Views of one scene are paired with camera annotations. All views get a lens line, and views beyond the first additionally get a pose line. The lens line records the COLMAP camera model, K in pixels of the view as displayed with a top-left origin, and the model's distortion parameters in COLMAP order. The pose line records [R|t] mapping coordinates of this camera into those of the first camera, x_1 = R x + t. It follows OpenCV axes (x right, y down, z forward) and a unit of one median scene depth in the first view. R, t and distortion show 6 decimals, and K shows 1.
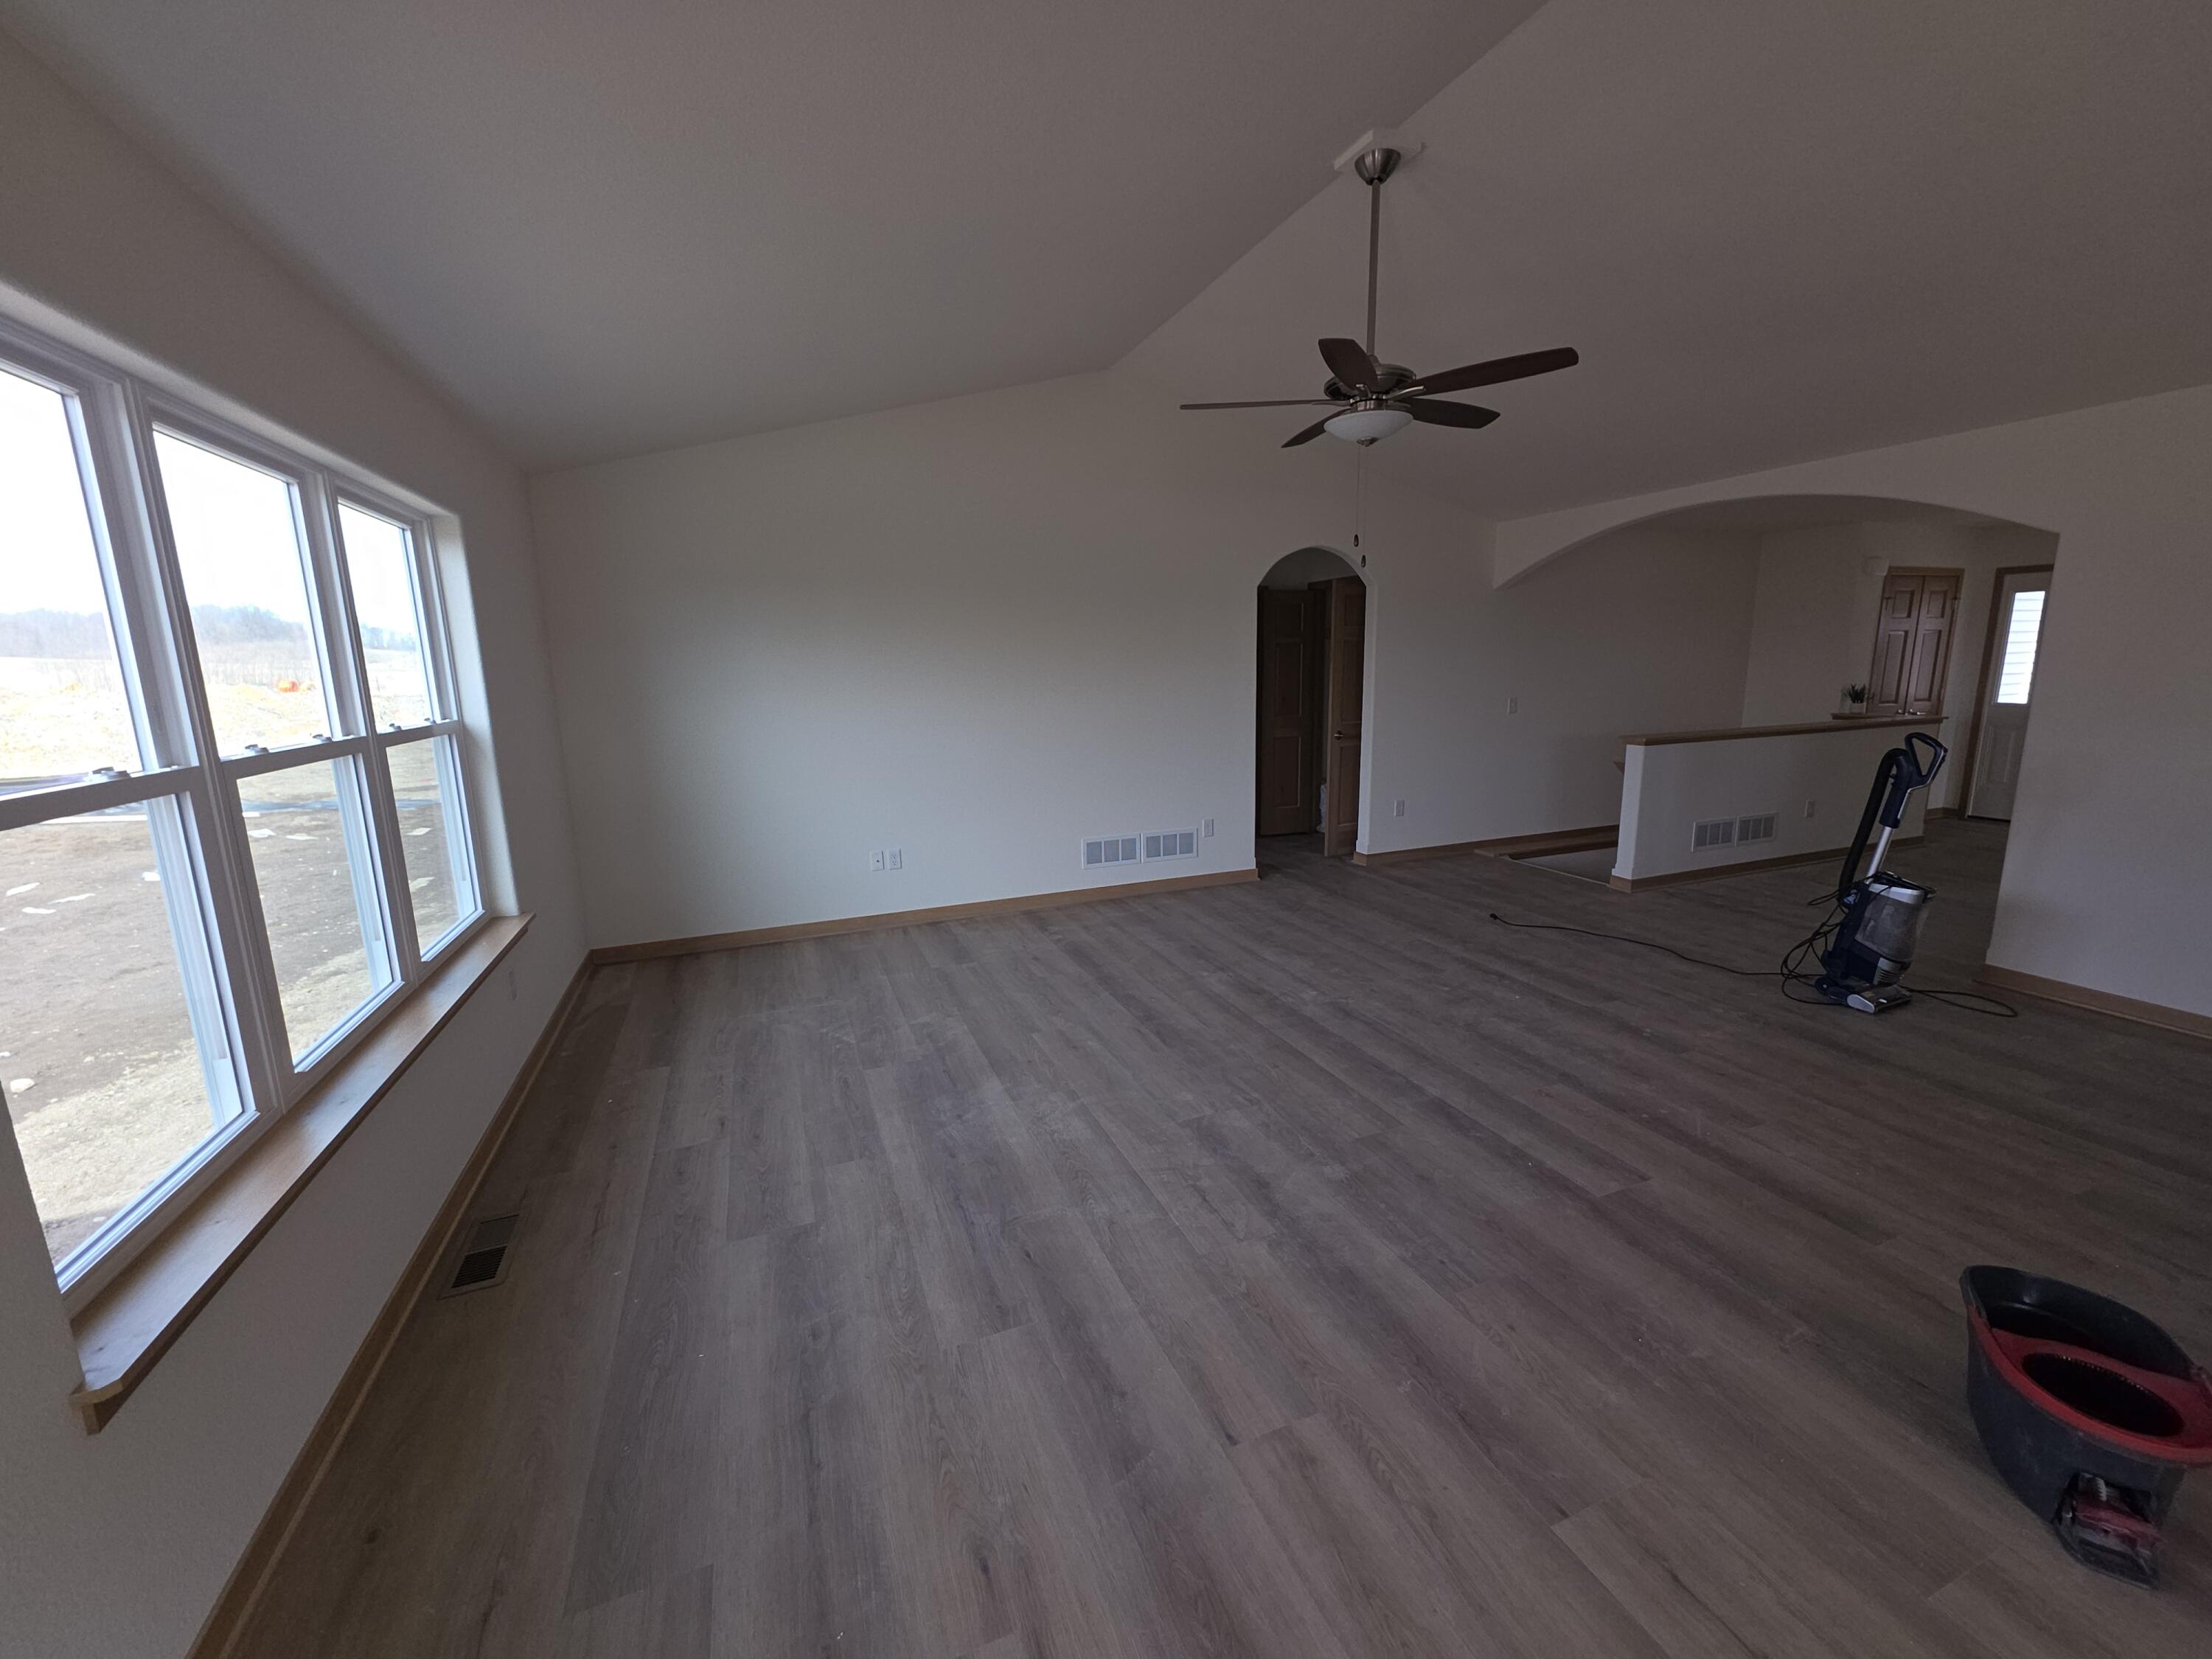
lens RADIAL K [[879.5, 0, 1104.2], [0, 879.5, 828.0], [0, 0, 1]] dist [0.002990, -0.000292]
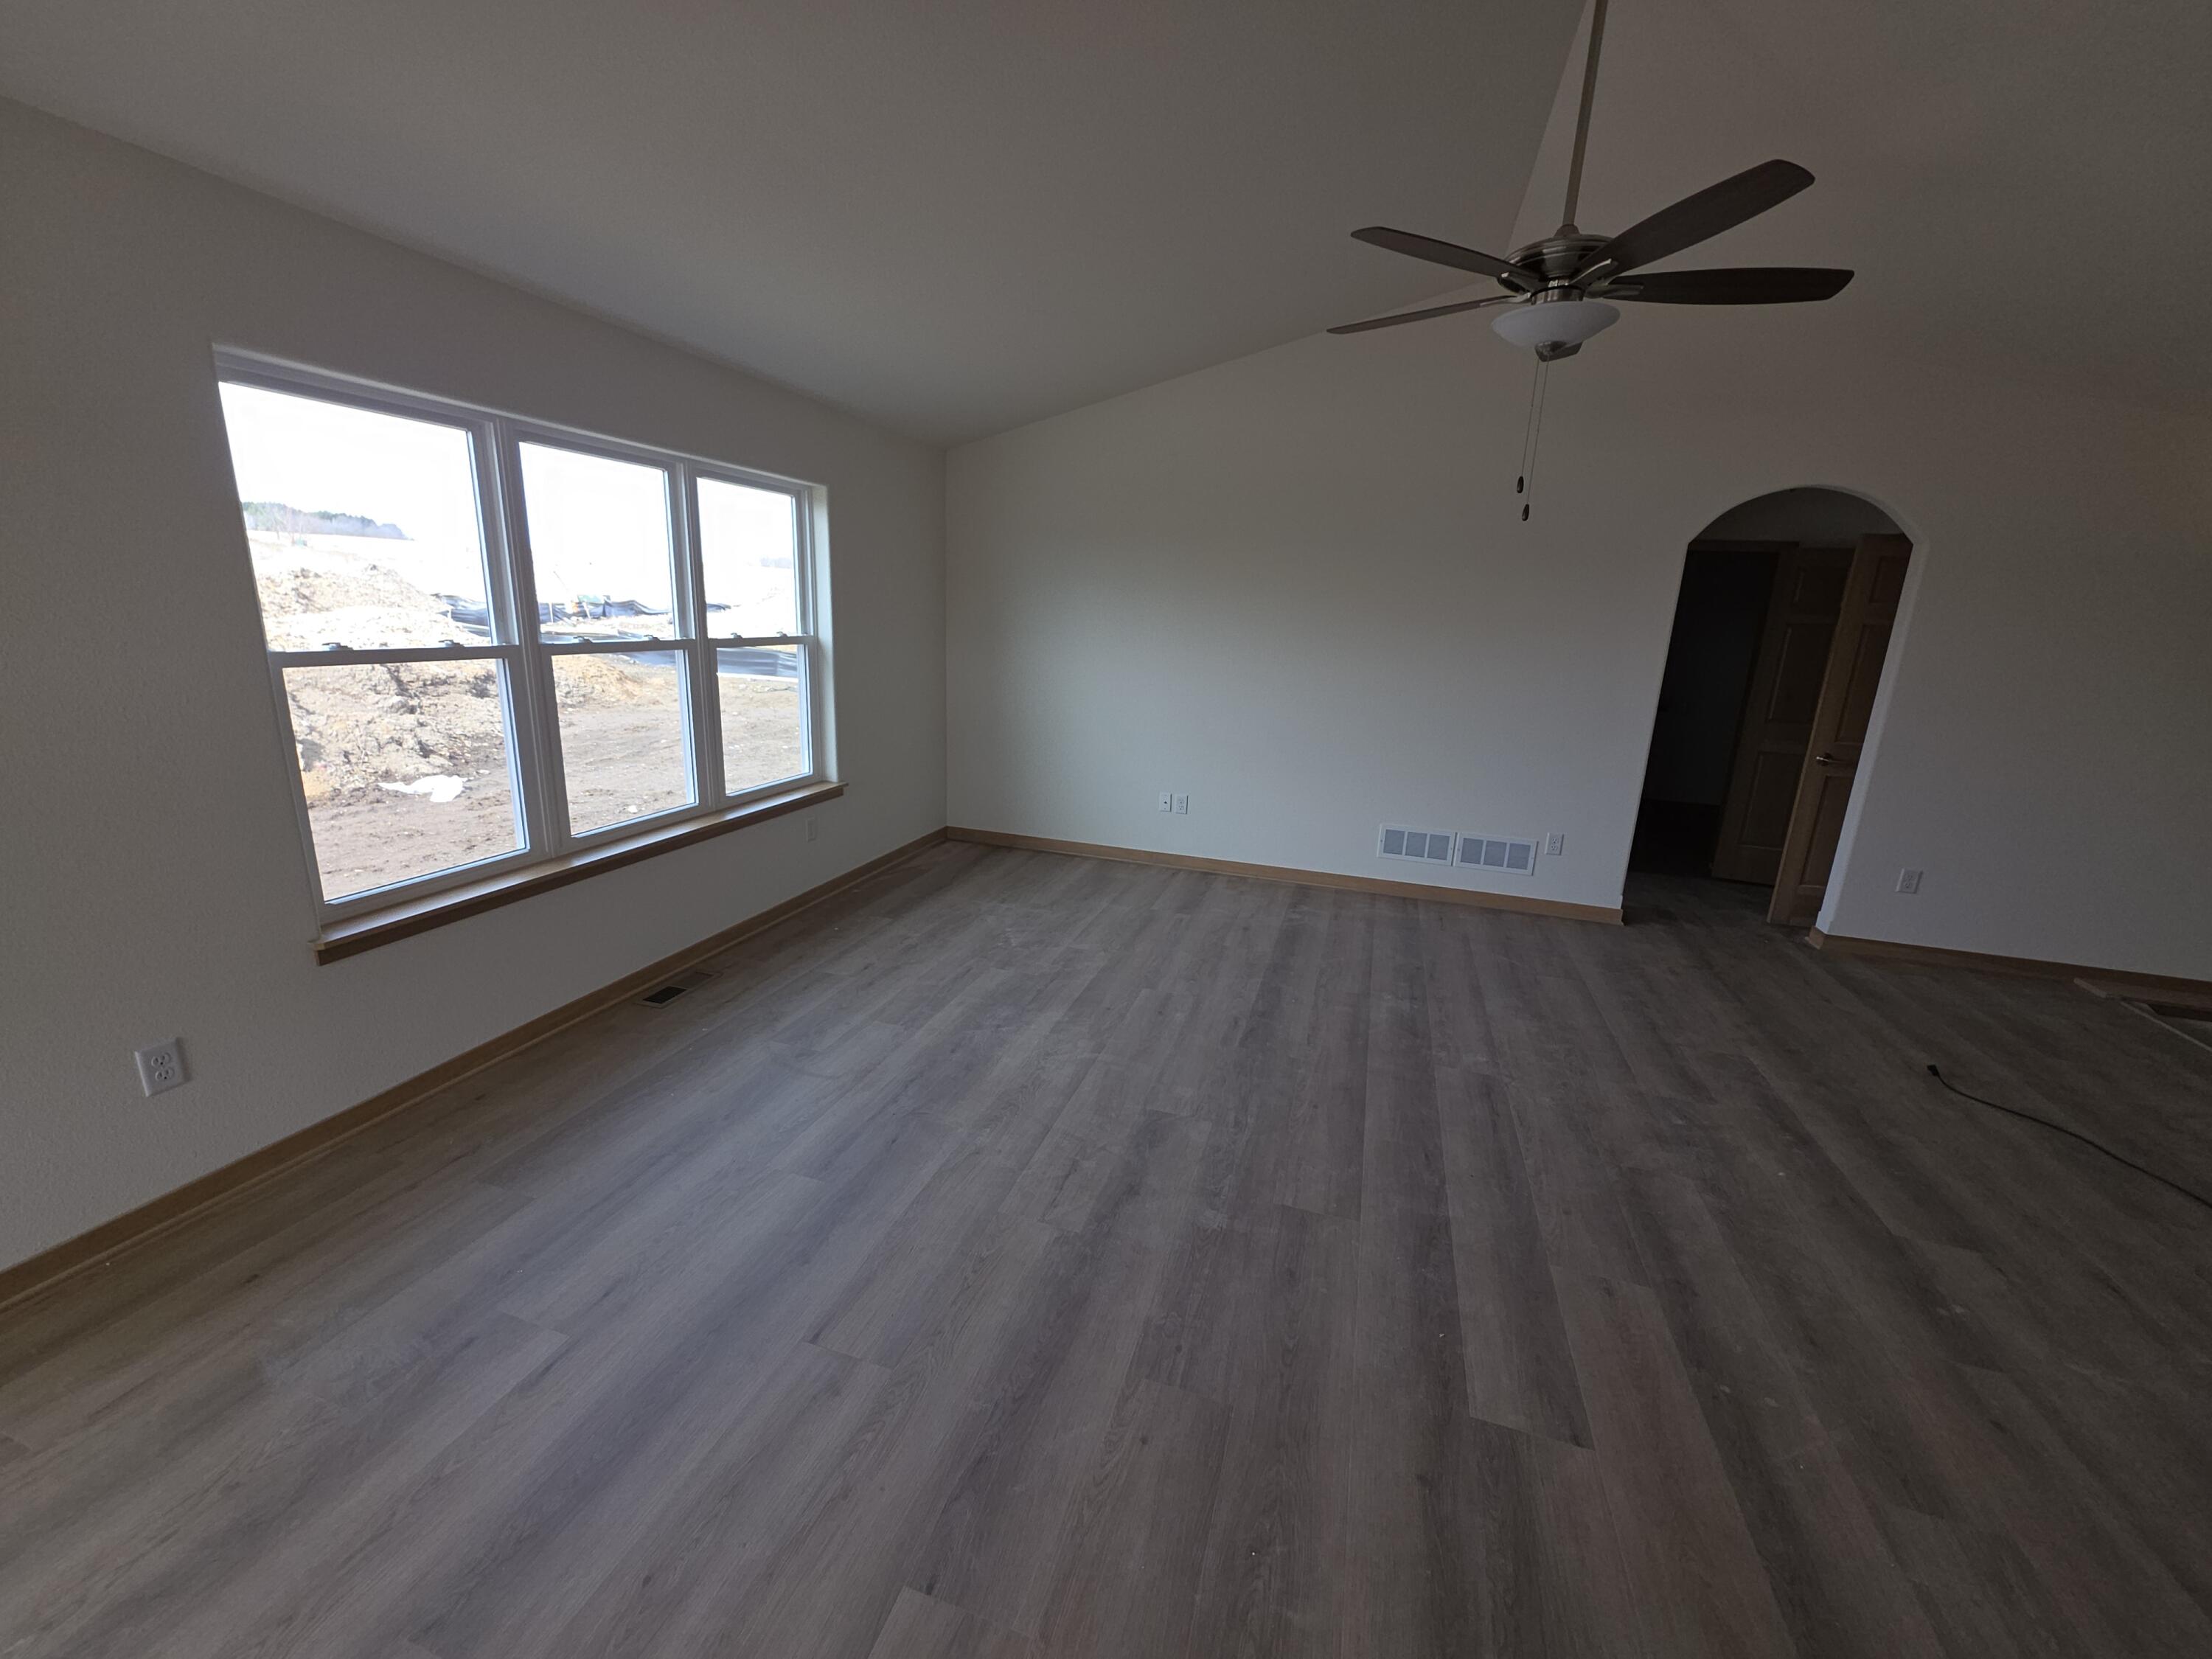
lens RADIAL K [[879.5, 0, 1096.7], [0, 879.5, 822.1], [0, 0, 1]] dist [0.002990, -0.000292]
pose [[0.768982, 0.203084, -0.606155, 0.438406], [-0.175051, 0.978850, 0.105877, -0.050041], [0.614836, 0.024691, 0.788268, 0.157205]]
